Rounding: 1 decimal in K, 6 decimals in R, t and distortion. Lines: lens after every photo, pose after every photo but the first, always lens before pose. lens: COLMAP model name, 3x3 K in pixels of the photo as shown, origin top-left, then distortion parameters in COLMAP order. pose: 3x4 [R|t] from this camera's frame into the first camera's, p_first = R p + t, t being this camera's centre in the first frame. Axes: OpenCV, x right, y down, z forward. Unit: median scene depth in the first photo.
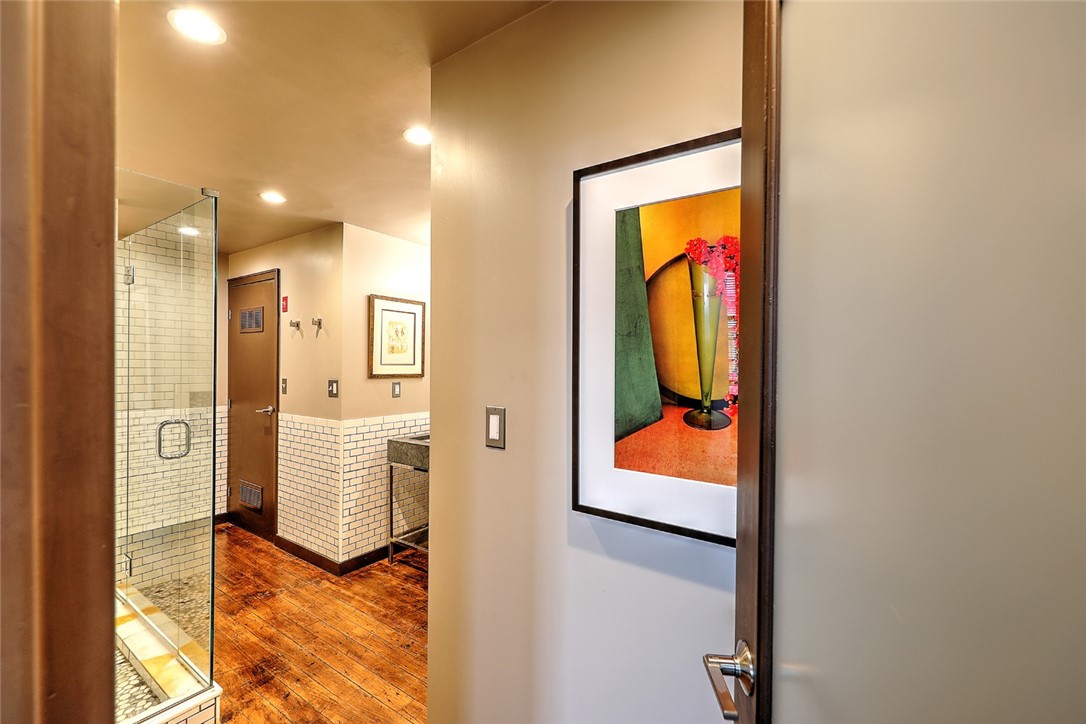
lens RADIAL K [[451.6, 0, 543.0], [0, 451.6, 362.0], [0, 0, 1]] dist [-0.001212, -0.000093]
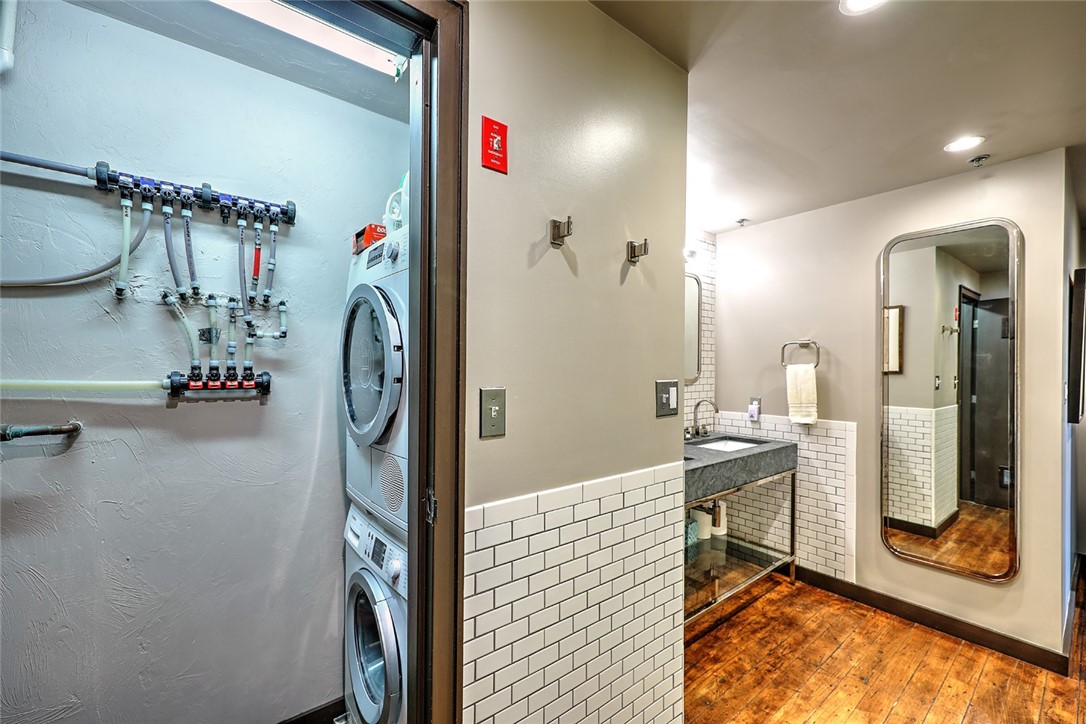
lens RADIAL K [[451.6, 0, 543.0], [0, 451.6, 362.0], [0, 0, 1]] dist [-0.001212, -0.000093]
pose [[0.309040, -0.006057, 0.951030, -0.961950], [-0.001906, 0.999974, 0.006988, 0.016604], [-0.951047, -0.003972, 0.309021, 0.975662]]
